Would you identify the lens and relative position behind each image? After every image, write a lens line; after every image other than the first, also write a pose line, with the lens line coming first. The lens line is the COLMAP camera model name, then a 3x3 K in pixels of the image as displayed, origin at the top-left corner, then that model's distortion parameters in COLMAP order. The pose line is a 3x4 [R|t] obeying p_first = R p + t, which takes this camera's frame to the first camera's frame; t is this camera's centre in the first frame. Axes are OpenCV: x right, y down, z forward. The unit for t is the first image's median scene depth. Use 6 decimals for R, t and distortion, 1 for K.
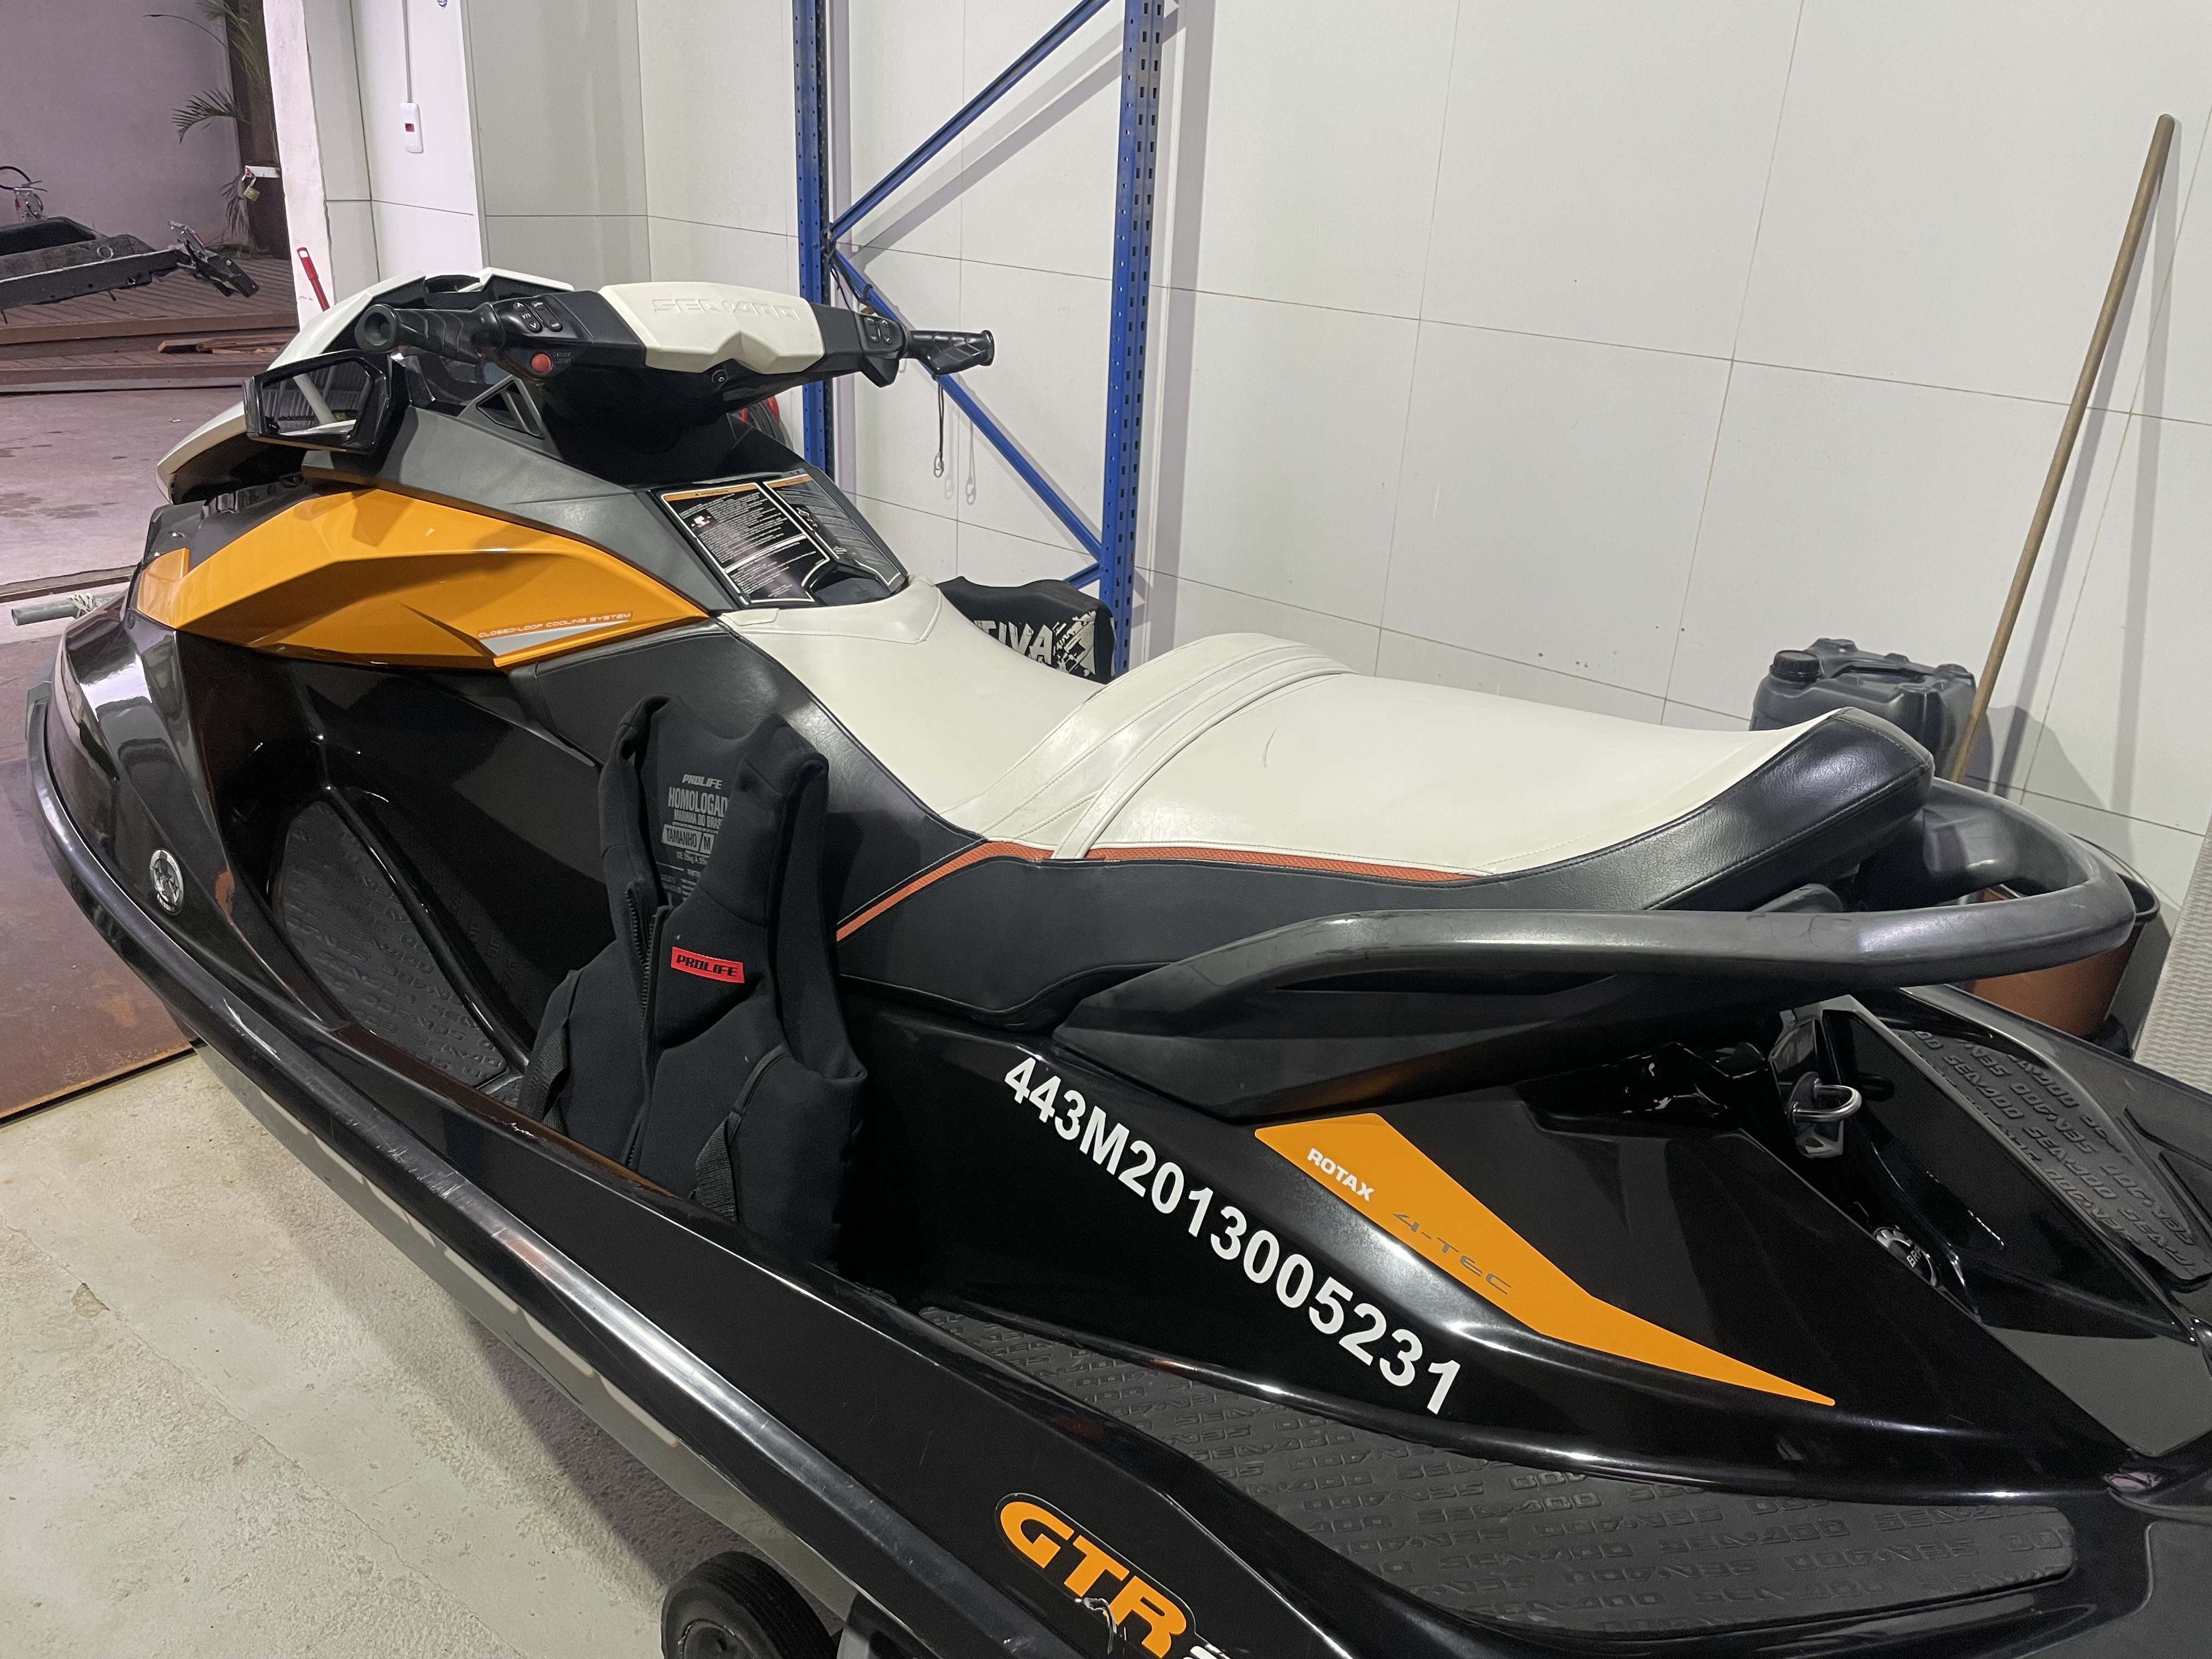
lens RADIAL K [[1667.1, 0, 1120.9], [0, 1667.1, 829.9], [0, 0, 1]] dist [0.088091, -0.125671]
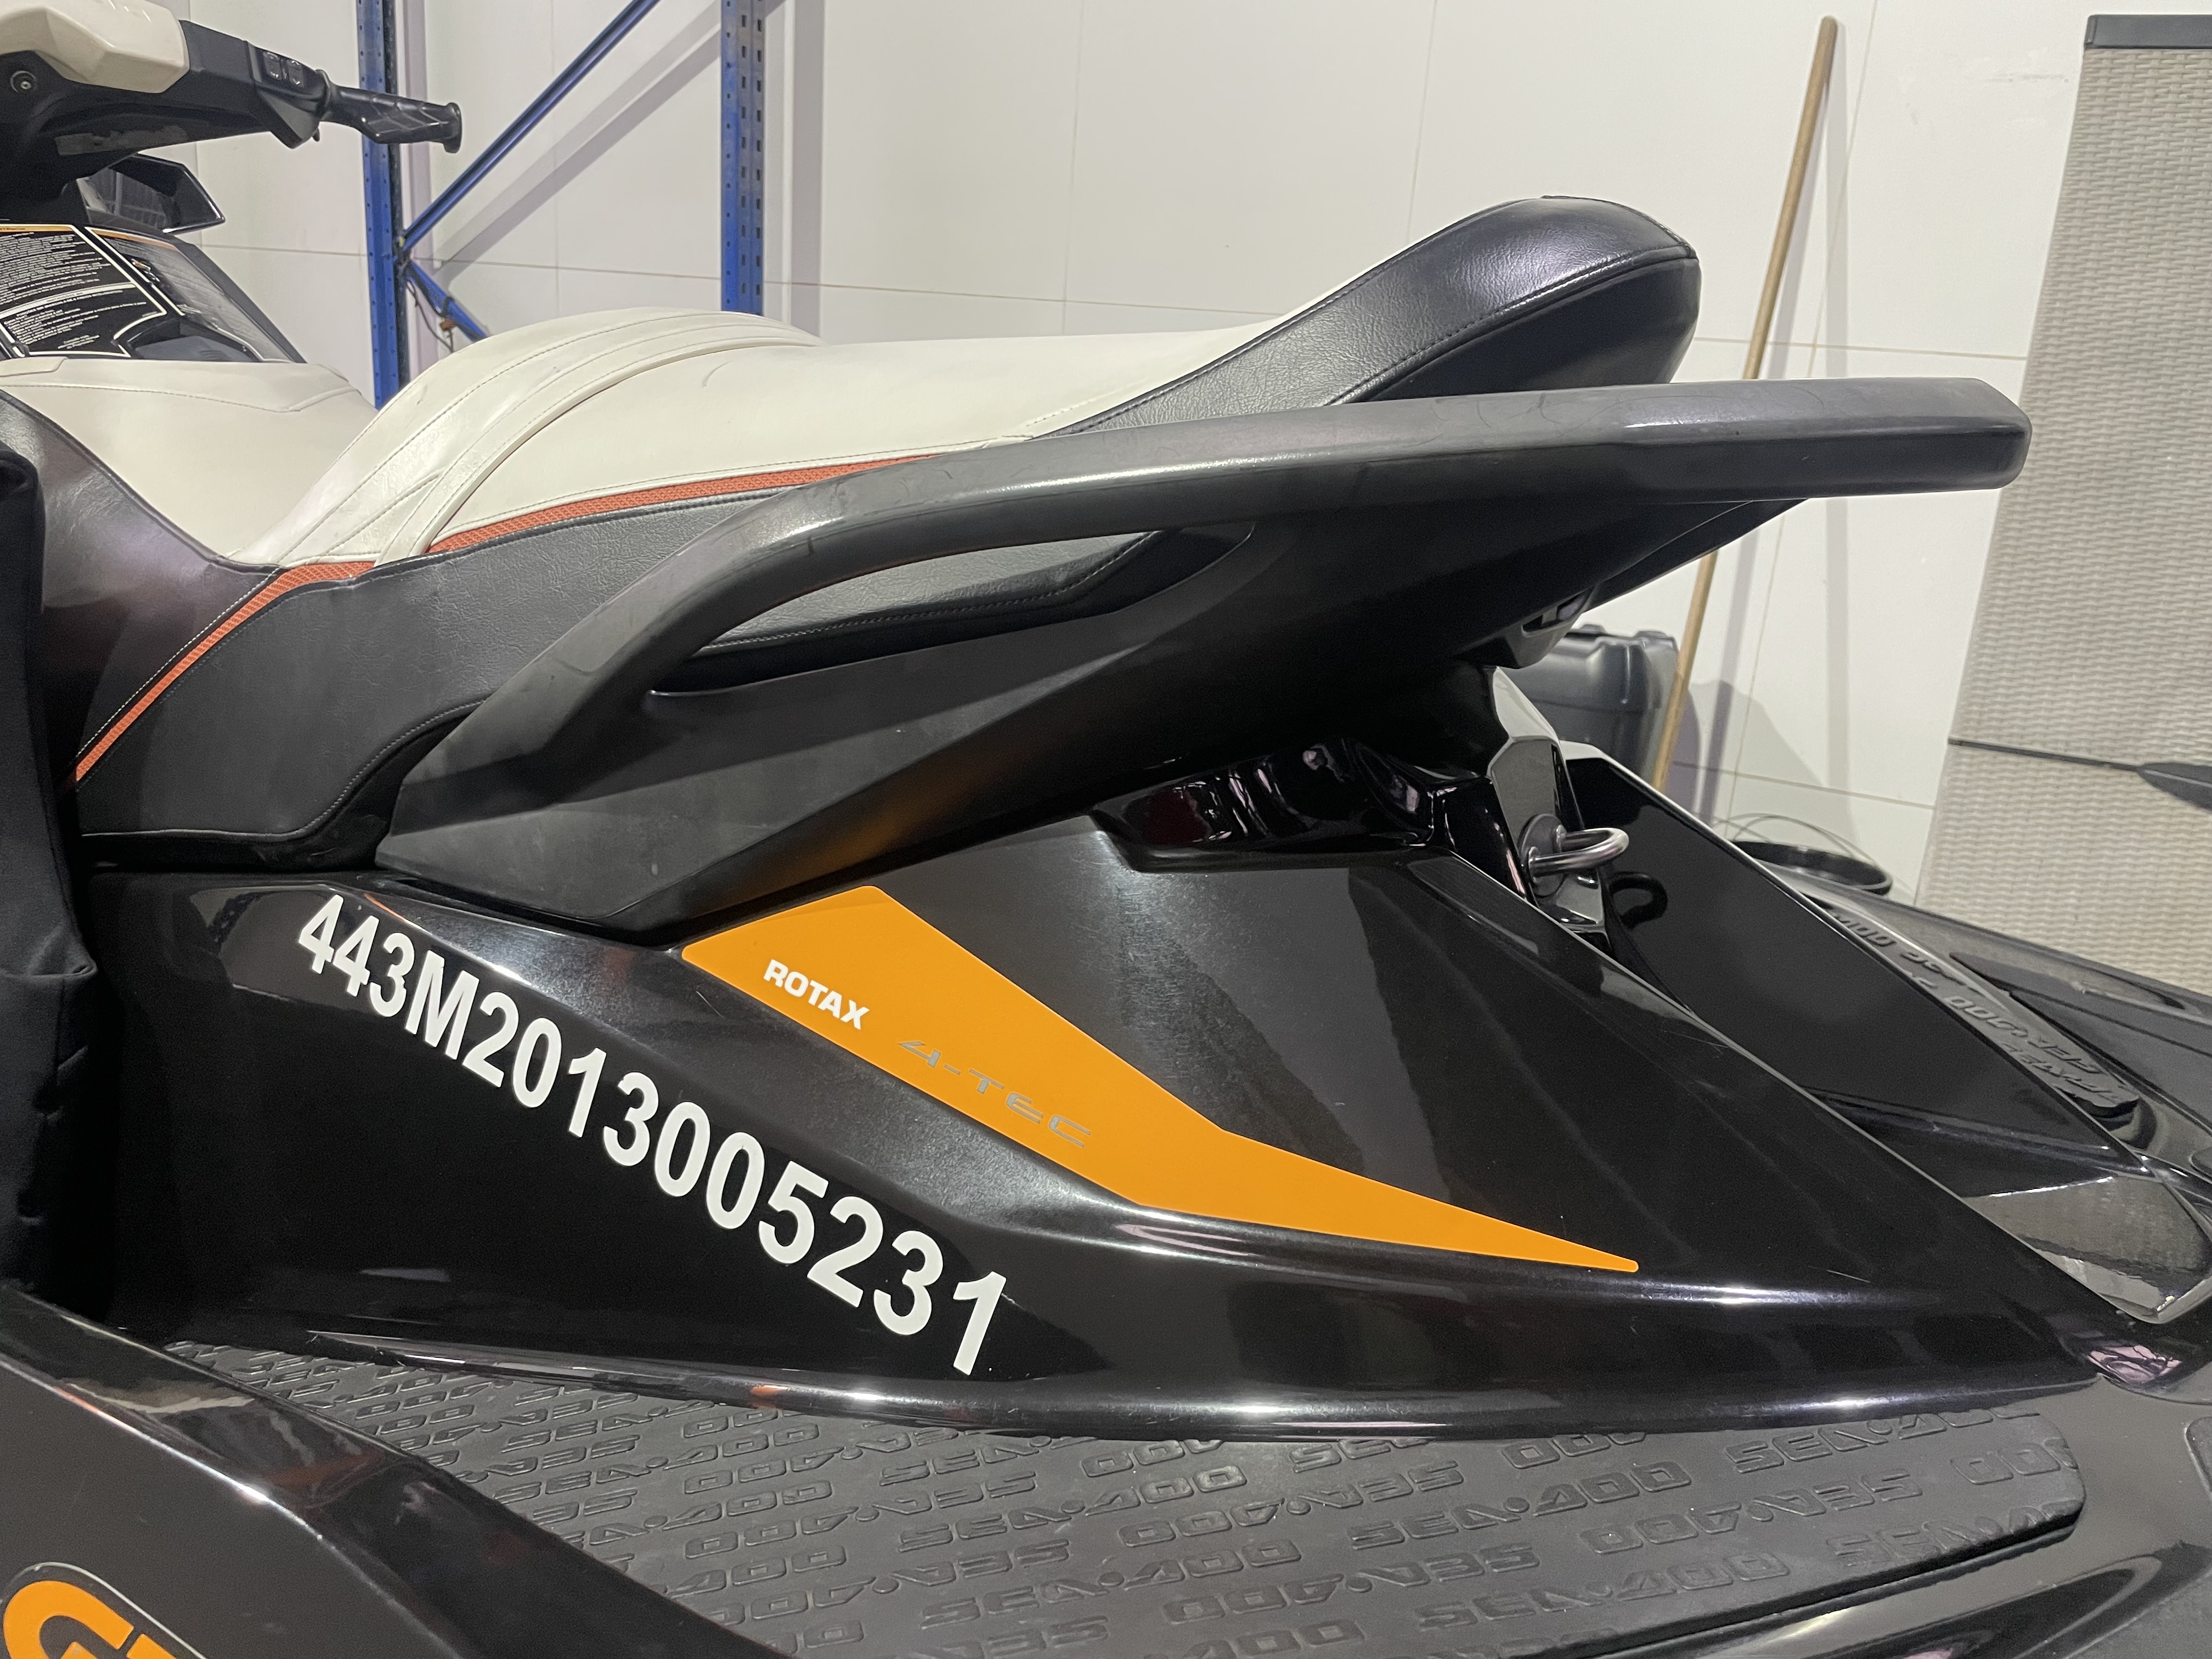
lens RADIAL K [[1667.1, 0, 1120.9], [0, 1667.1, 829.9], [0, 0, 1]] dist [0.088091, -0.125671]
pose [[0.986271, -0.025551, 0.163148, 0.136710], [0.044955, 0.992187, -0.116380, 0.212766], [-0.158900, 0.122116, 0.979714, 0.384331]]
